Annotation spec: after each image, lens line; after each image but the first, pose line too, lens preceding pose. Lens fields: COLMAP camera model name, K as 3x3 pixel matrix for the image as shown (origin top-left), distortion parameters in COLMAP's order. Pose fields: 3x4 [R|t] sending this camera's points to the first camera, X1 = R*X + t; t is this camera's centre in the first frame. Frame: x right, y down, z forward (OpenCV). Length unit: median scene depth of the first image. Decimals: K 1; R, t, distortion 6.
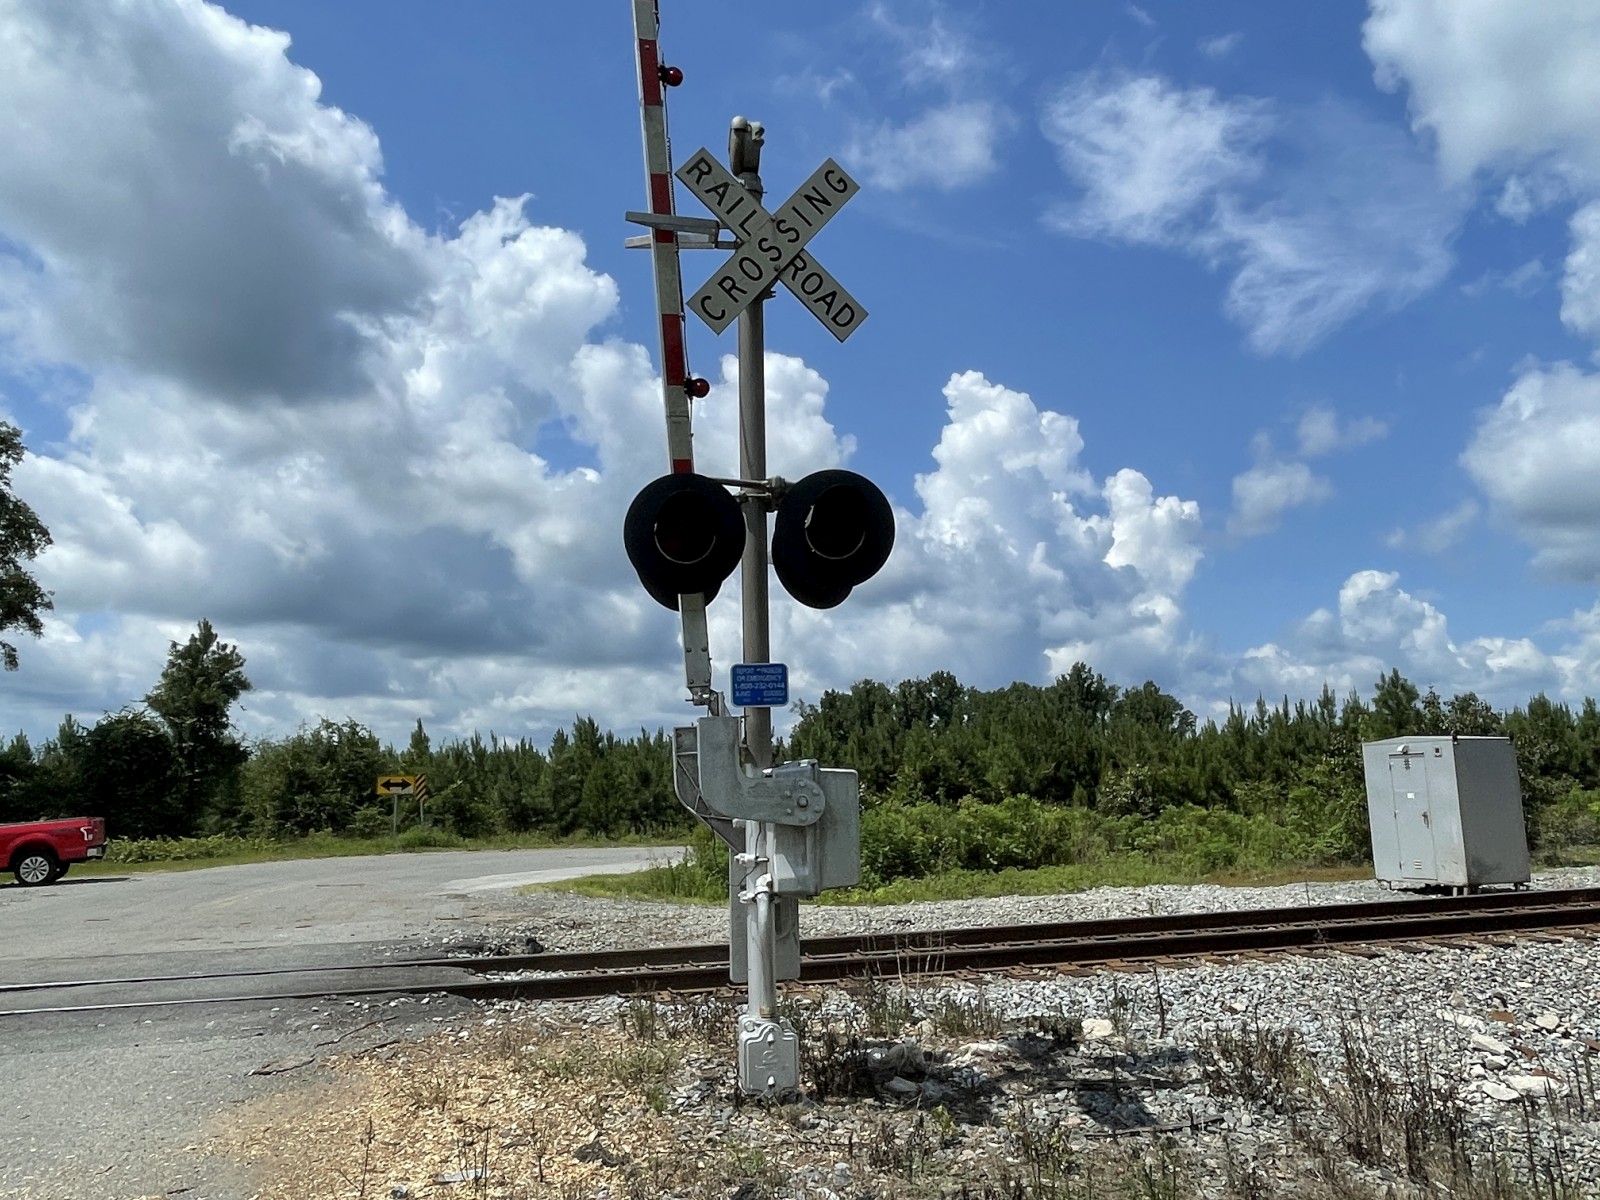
lens RADIAL K [[1218.0, 0, 815.3], [0, 1218.0, 604.4], [0, 0, 1]] dist [0.000271, 0.006443]
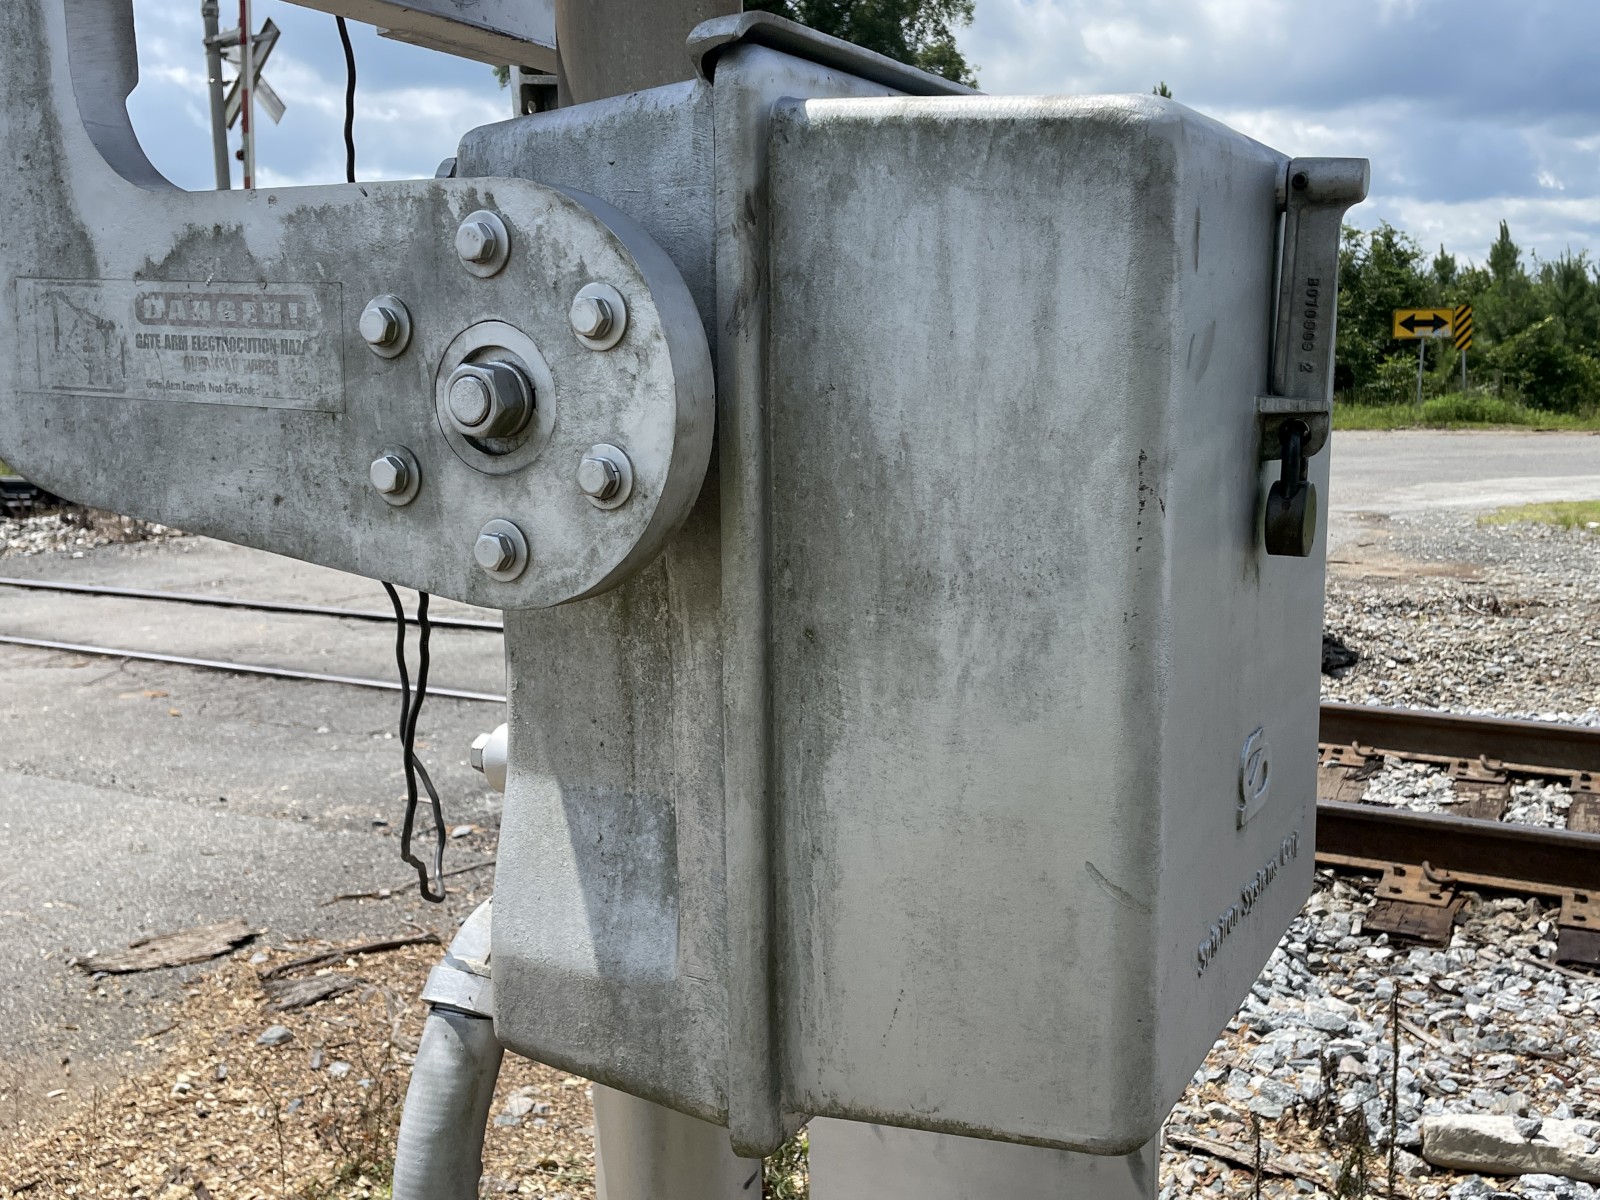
lens RADIAL K [[1626.1, 0, 758.8], [0, 1626.1, 594.5], [0, 0, 1]] dist [0.022790, 0.000000]
pose [[0.712547, 0.120499, -0.691200, 0.017170], [0.096284, 0.959028, 0.266449, 0.021419], [0.694987, -0.256409, 0.671750, 0.137630]]
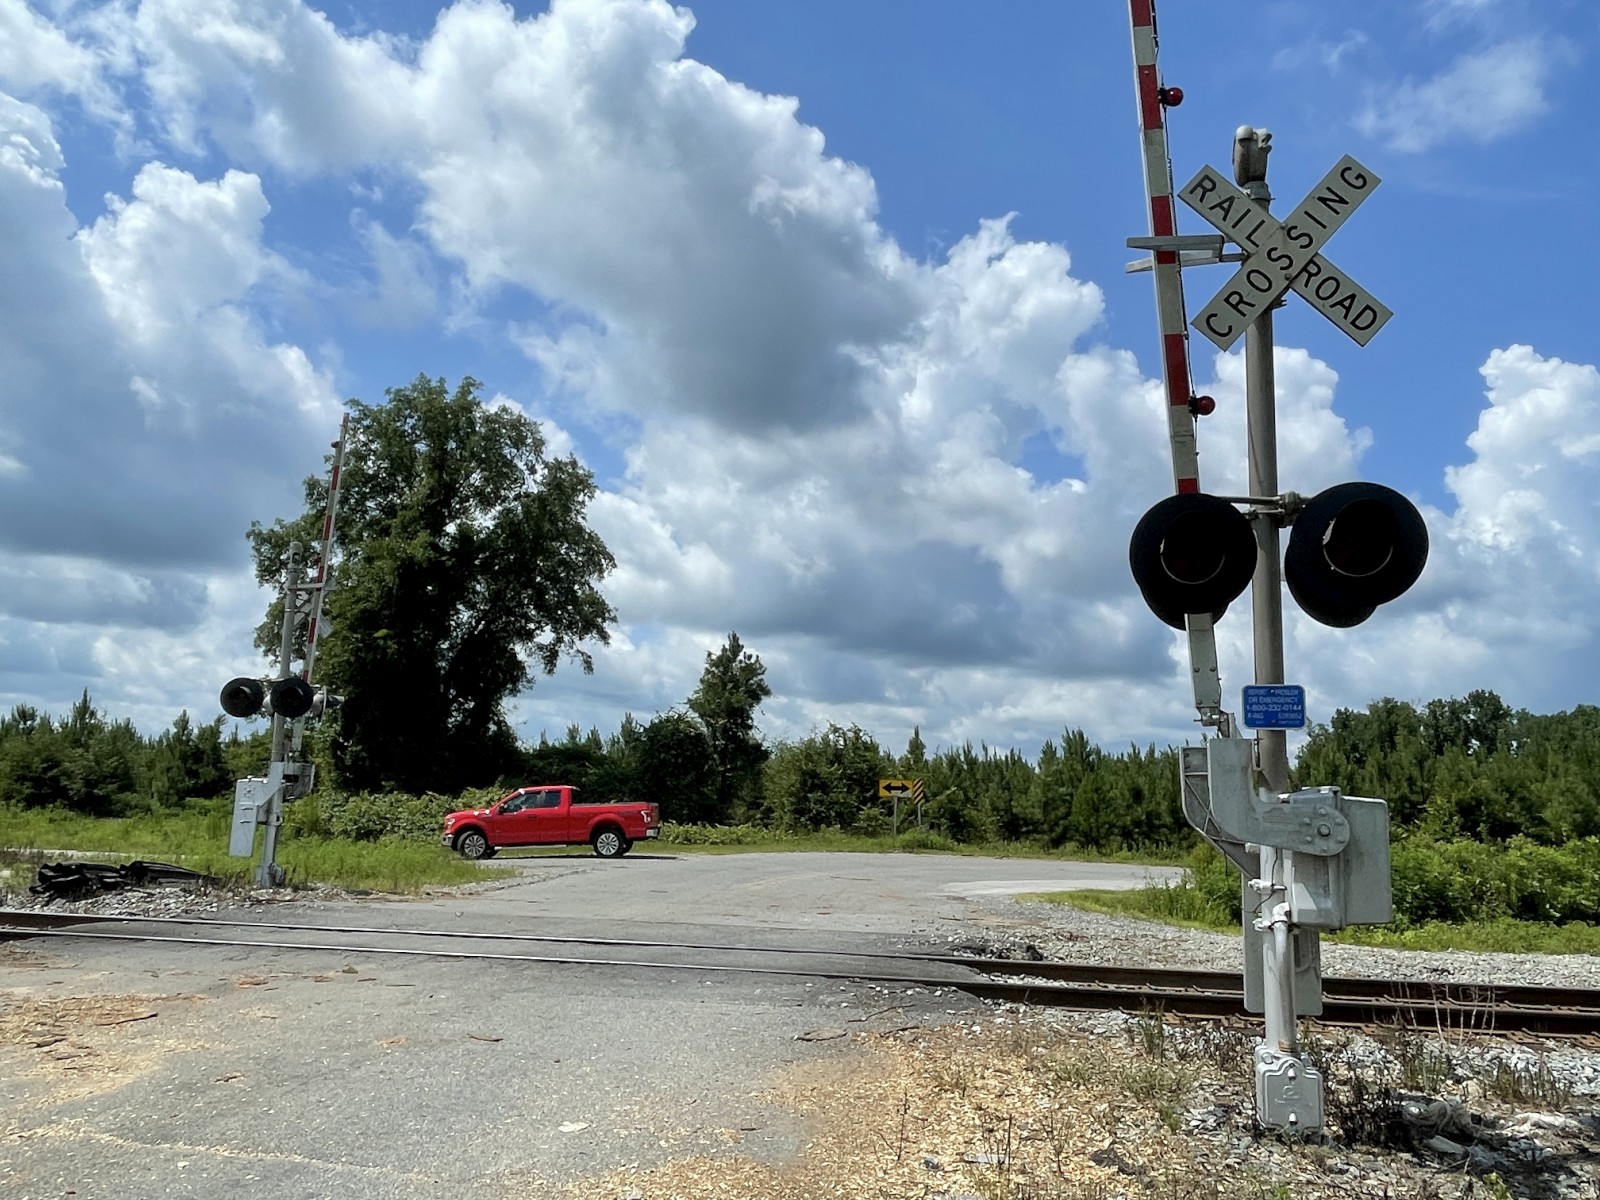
lens RADIAL K [[1218.0, 0, 799.4], [0, 1218.0, 601.4], [0, 0, 1]] dist [0.000271, 0.006443]
pose [[0.918428, -0.008982, -0.395487, -0.001289], [0.004349, 0.999911, -0.012610, -0.001264], [0.395565, 0.009861, 0.918385, -0.007056]]
